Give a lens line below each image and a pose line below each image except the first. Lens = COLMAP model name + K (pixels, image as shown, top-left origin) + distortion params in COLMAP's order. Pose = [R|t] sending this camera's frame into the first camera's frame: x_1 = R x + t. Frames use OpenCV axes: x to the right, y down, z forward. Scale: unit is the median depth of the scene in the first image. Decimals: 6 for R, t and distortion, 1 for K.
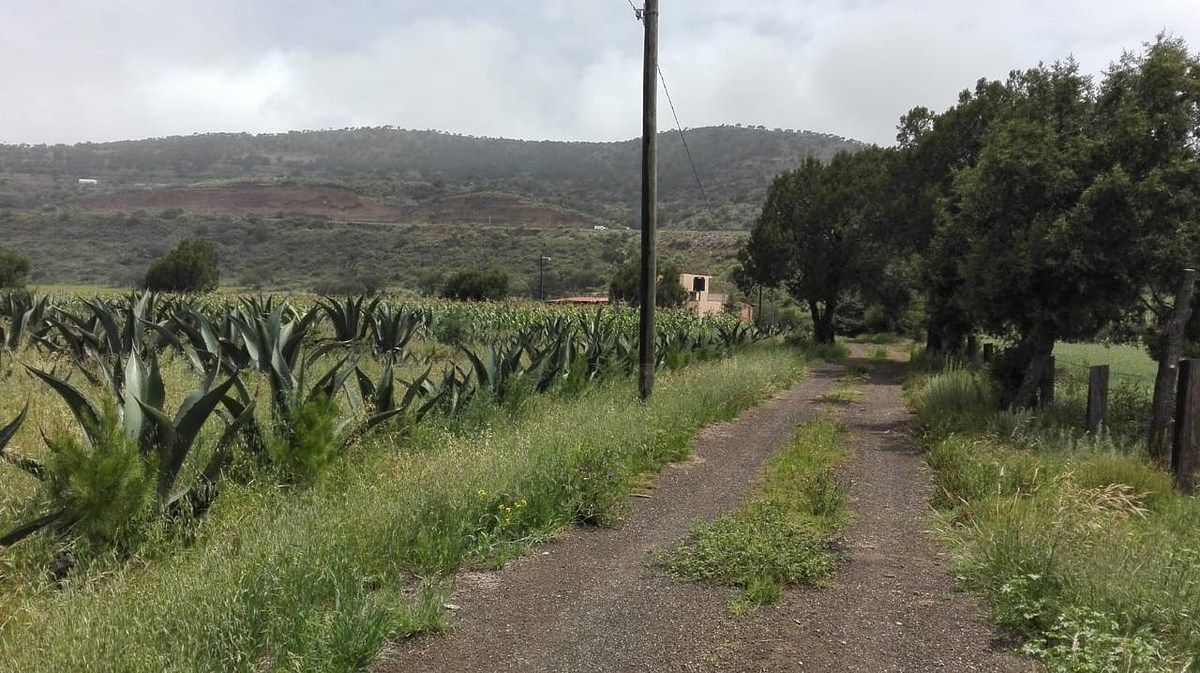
lens RADIAL K [[983.7, 0, 601.0], [0, 983.7, 346.7], [0, 0, 1]] dist [0.113309, -0.223270]
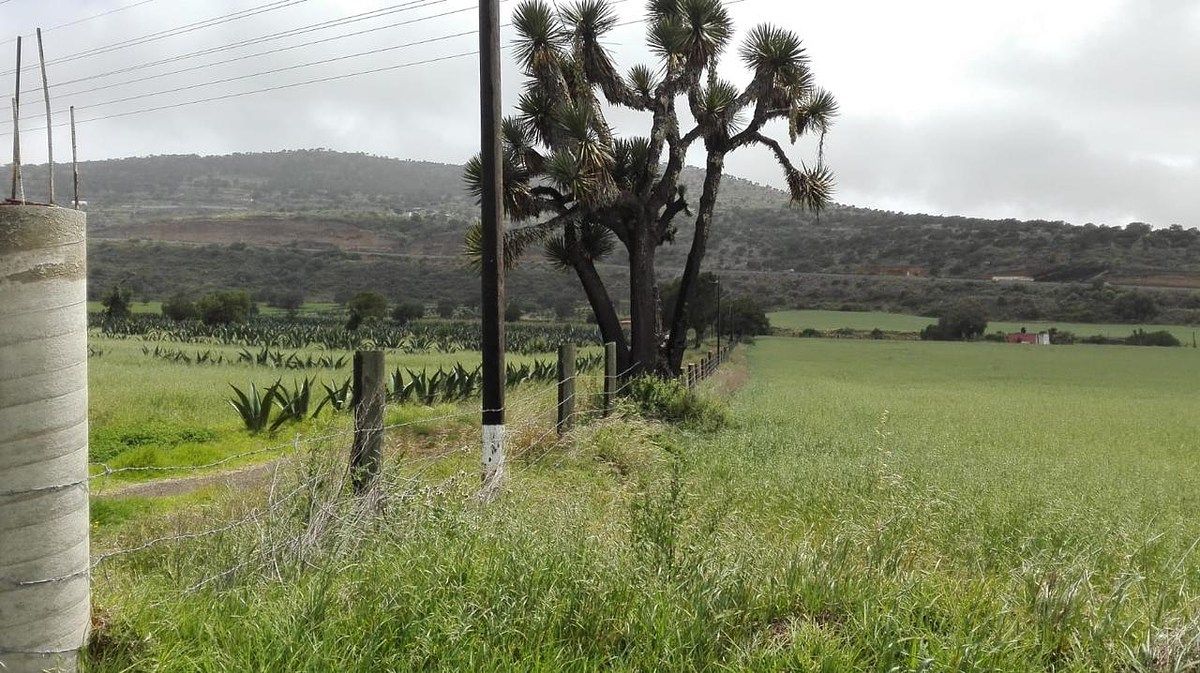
lens RADIAL K [[983.7, 0, 604.8], [0, 983.7, 347.6], [0, 0, 1]] dist [0.113309, -0.223270]
pose [[0.992309, -0.003826, 0.123729, -0.128009], [0.003689, 0.999992, 0.001335, 0.005576], [-0.123733, -0.000869, 0.992315, -0.507567]]
